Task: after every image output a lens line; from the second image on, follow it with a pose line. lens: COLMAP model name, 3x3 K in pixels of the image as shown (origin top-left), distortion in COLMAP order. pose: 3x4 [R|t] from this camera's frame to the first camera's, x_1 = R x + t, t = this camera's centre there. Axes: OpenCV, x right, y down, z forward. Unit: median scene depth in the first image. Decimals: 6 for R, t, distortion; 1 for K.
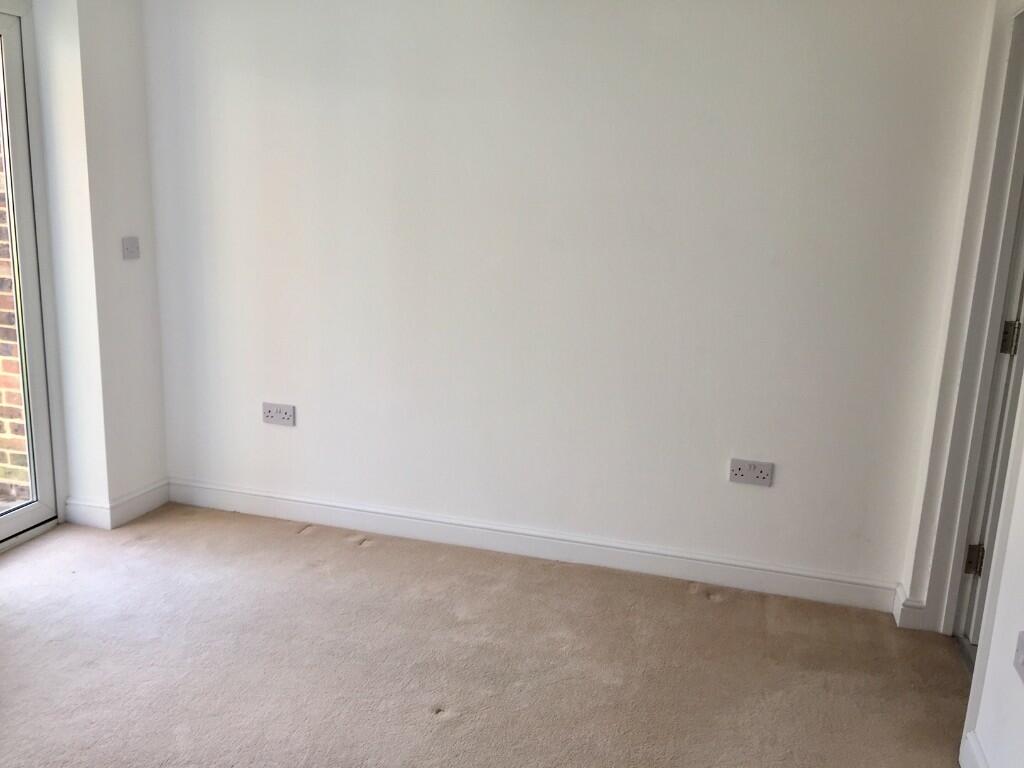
lens RADIAL K [[883.0, 0, 512.0], [0, 883.0, 384.0], [0, 0, 1]] dist [0.076600, -0.117021]
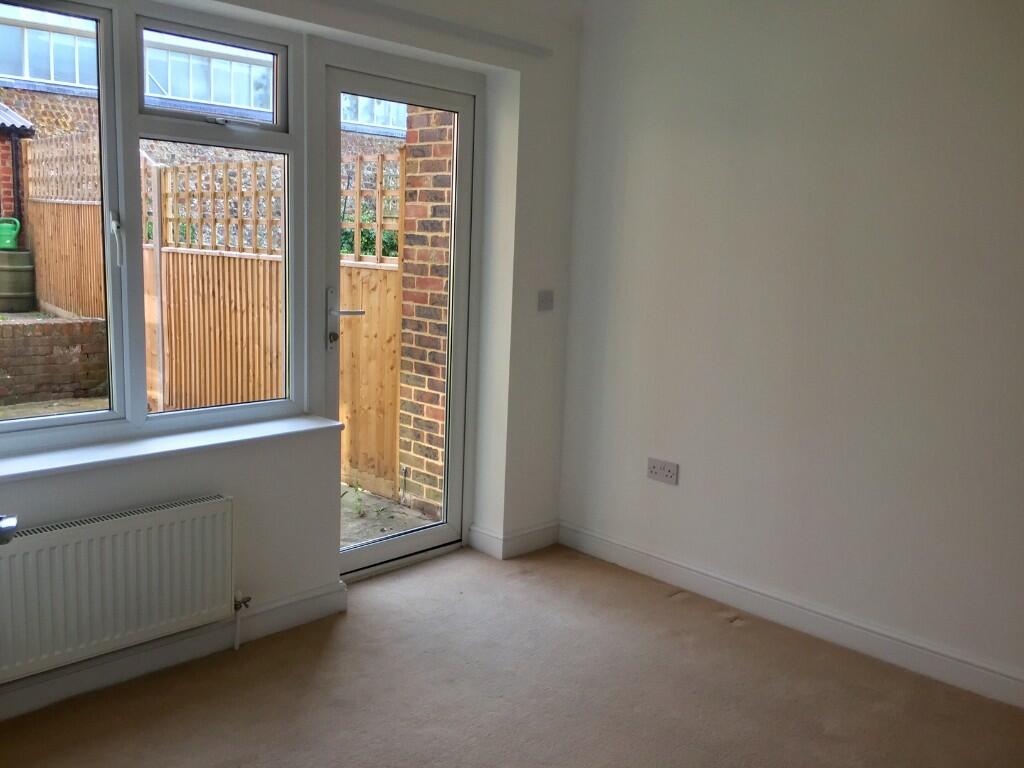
lens RADIAL K [[883.0, 0, 512.0], [0, 883.0, 384.0], [0, 0, 1]] dist [0.076600, -0.117021]
pose [[0.877285, 0.070637, -0.474744, 0.049937], [-0.107449, 0.992911, -0.050822, 0.006312], [0.467789, 0.095596, 0.878655, 0.054361]]
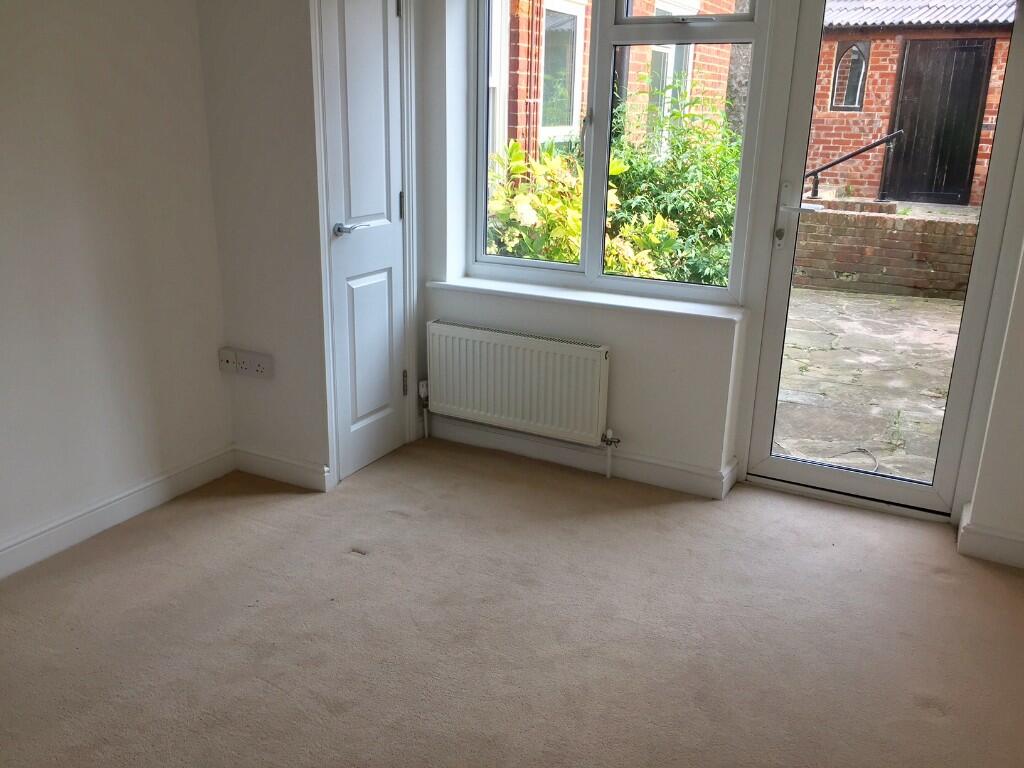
lens RADIAL K [[877.5, 0, 495.6], [0, 877.5, 376.2], [0, 0, 1]] dist [0.068724, -0.115312]
pose [[-0.216248, 0.244035, -0.945349, 0.381890], [-0.239051, 0.925553, 0.293608, -0.128193], [0.946621, 0.289479, -0.141812, 0.667427]]
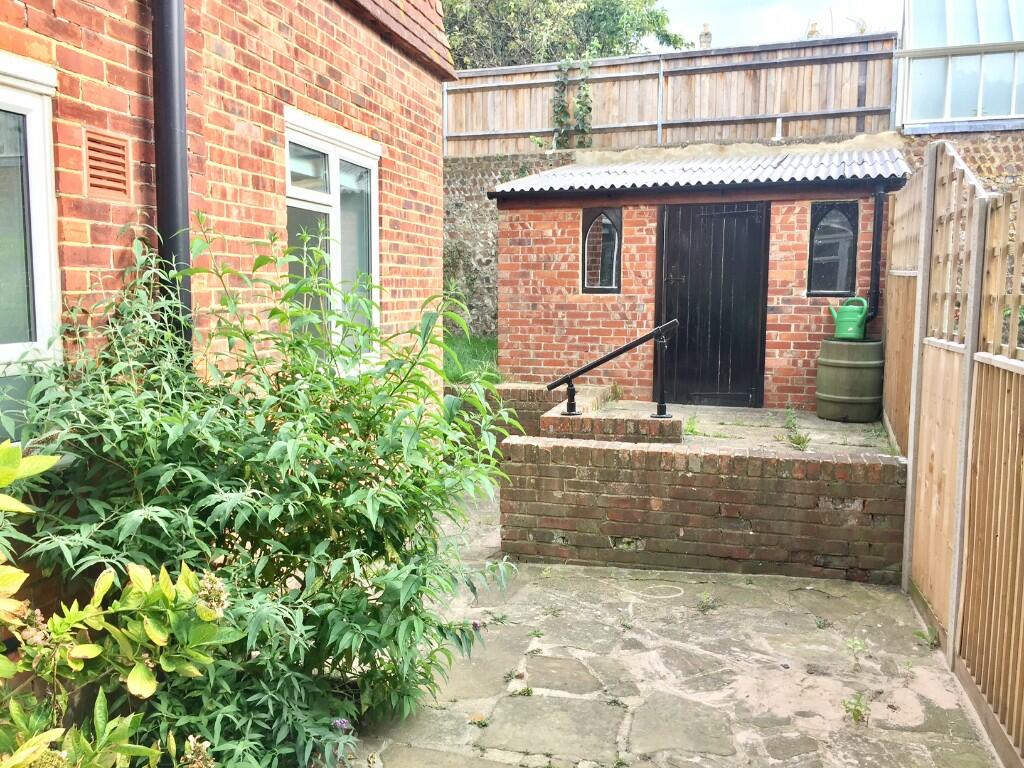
lens RADIAL K [[877.5, 0, 495.6], [0, 877.5, 376.2], [0, 0, 1]] dist [0.068724, -0.115312]
pose [[0.017724, 0.059605, -0.998065, -0.555862], [-0.218605, 0.974301, 0.054304, -0.209636], [0.975652, 0.217220, 0.030298, 0.802288]]
